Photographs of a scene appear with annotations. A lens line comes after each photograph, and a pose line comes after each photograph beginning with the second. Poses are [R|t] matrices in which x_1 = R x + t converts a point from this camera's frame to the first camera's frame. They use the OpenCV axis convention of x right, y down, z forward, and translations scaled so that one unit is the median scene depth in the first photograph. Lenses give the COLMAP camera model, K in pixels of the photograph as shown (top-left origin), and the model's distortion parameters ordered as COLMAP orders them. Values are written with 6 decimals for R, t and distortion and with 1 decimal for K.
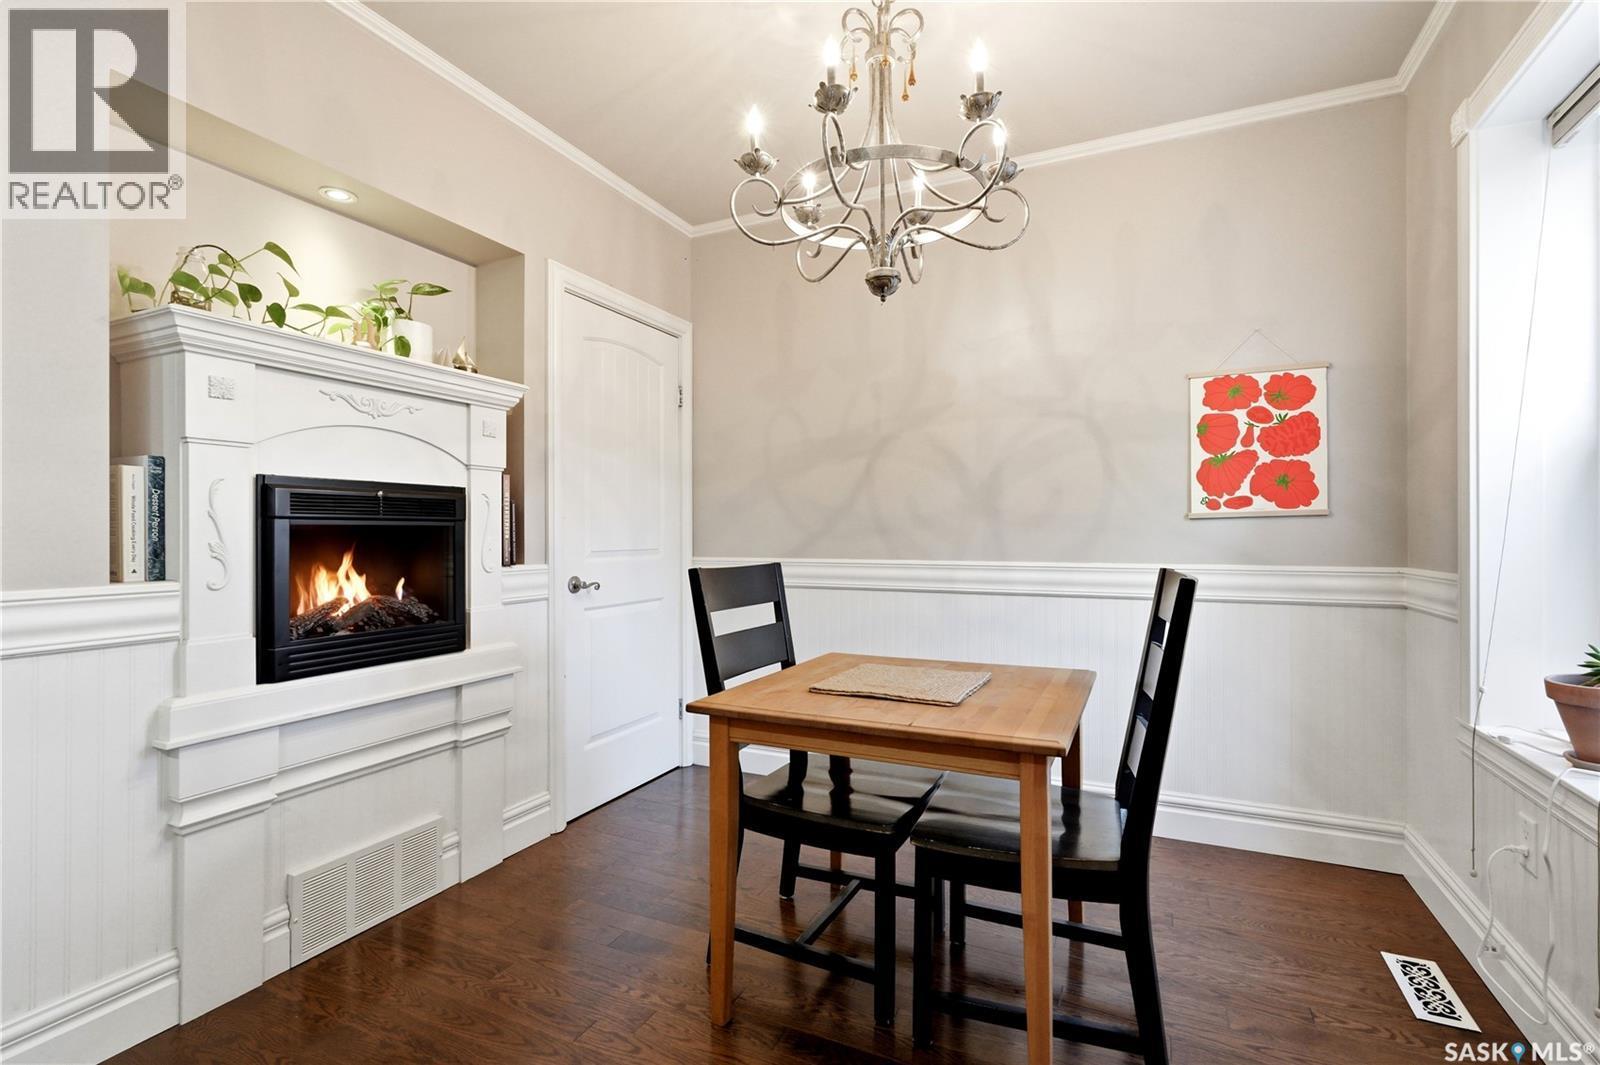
lens RADIAL K [[731.7, 0, 796.6], [0, 731.7, 531.3], [0, 0, 1]] dist [-0.000484, 0.000016]
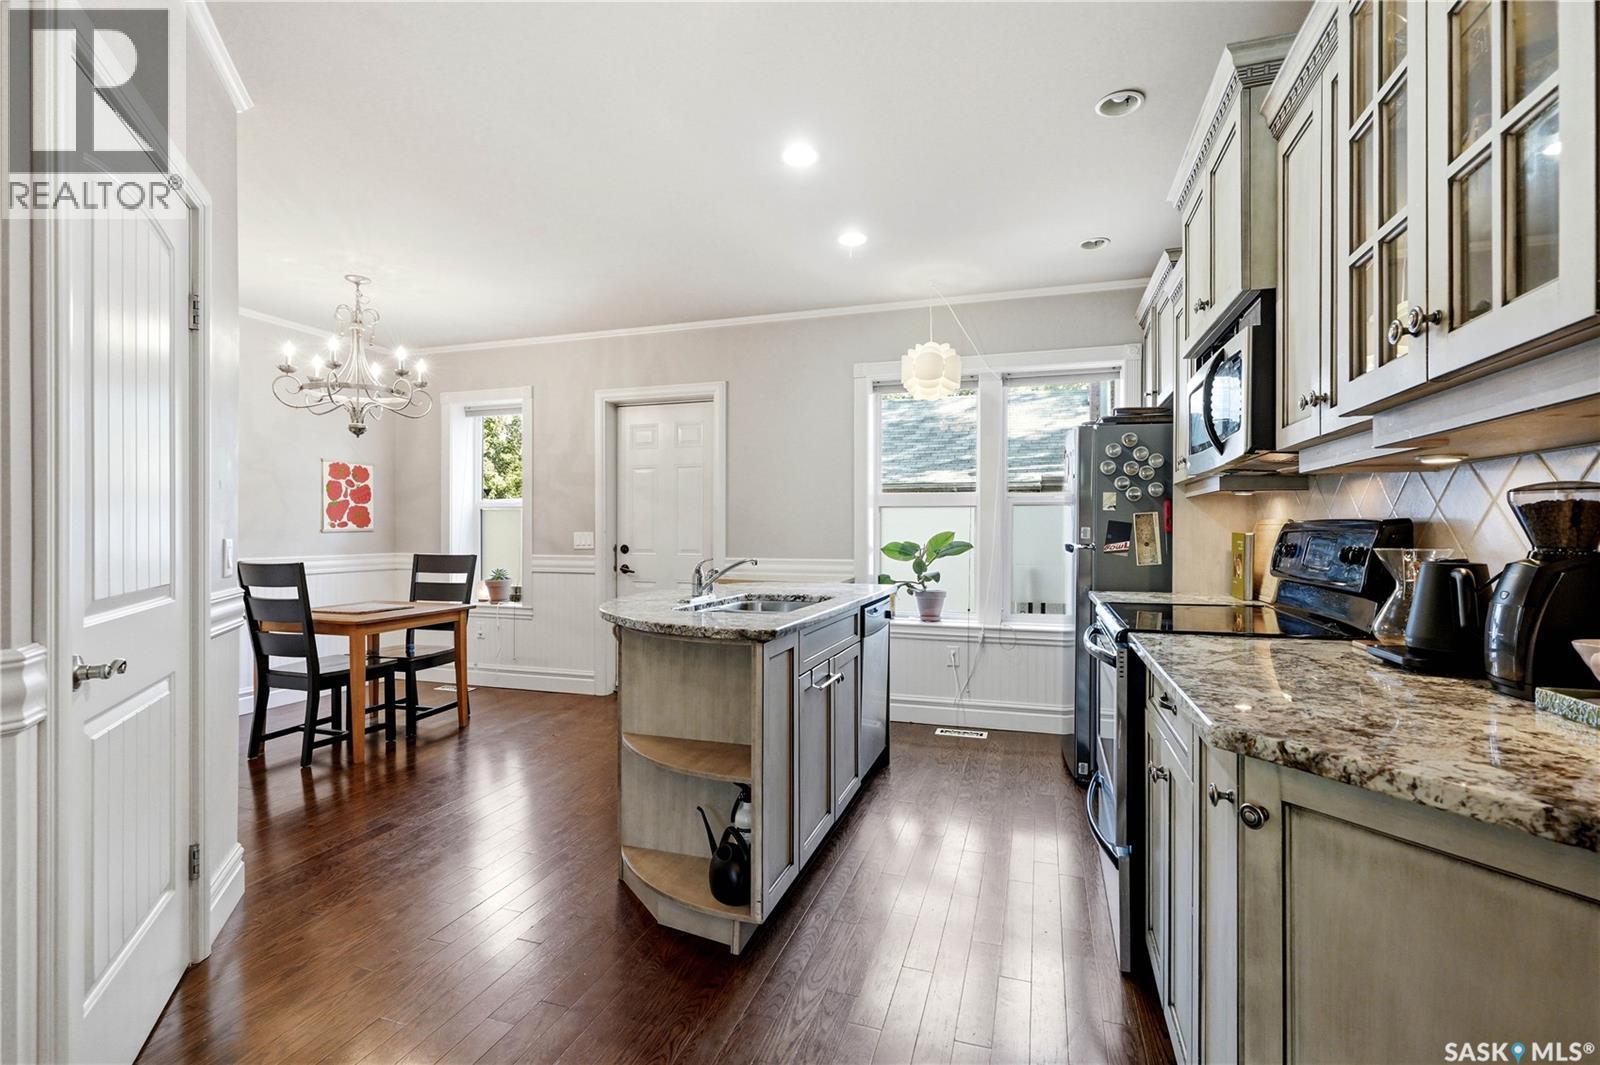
lens RADIAL K [[718.0, 0, 802.0], [0, 718.0, 528.3], [0, 0, 1]] dist [-0.002263, 0.000363]
pose [[-0.141307, -0.004571, 0.989955, -1.617121], [-0.014015, 0.999898, 0.002616, -0.052984], [-0.989867, -0.013505, -0.141357, -0.005035]]
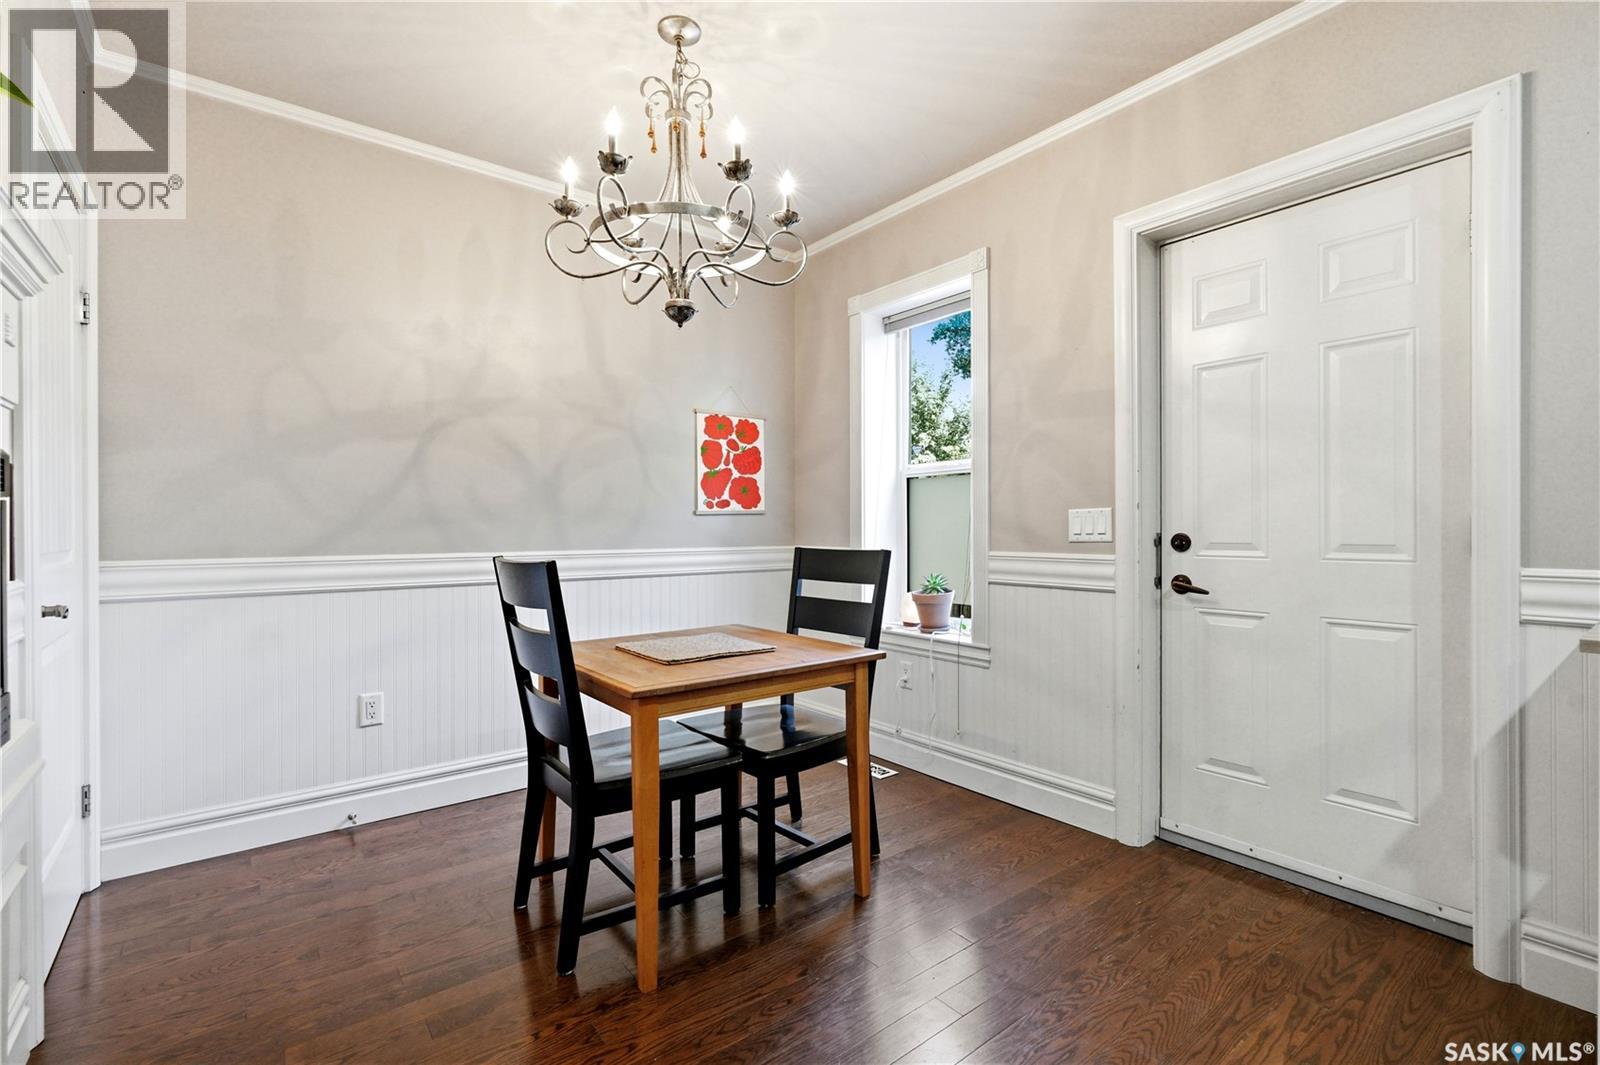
lens RADIAL K [[718.0, 0, 802.0], [0, 718.0, 528.3], [0, 0, 1]] dist [-0.002263, 0.000363]
pose [[0.434721, -0.008928, 0.900521, -0.612702], [-0.005221, 0.999909, 0.012434, -0.009800], [-0.900550, -0.010107, 0.434635, 0.244858]]
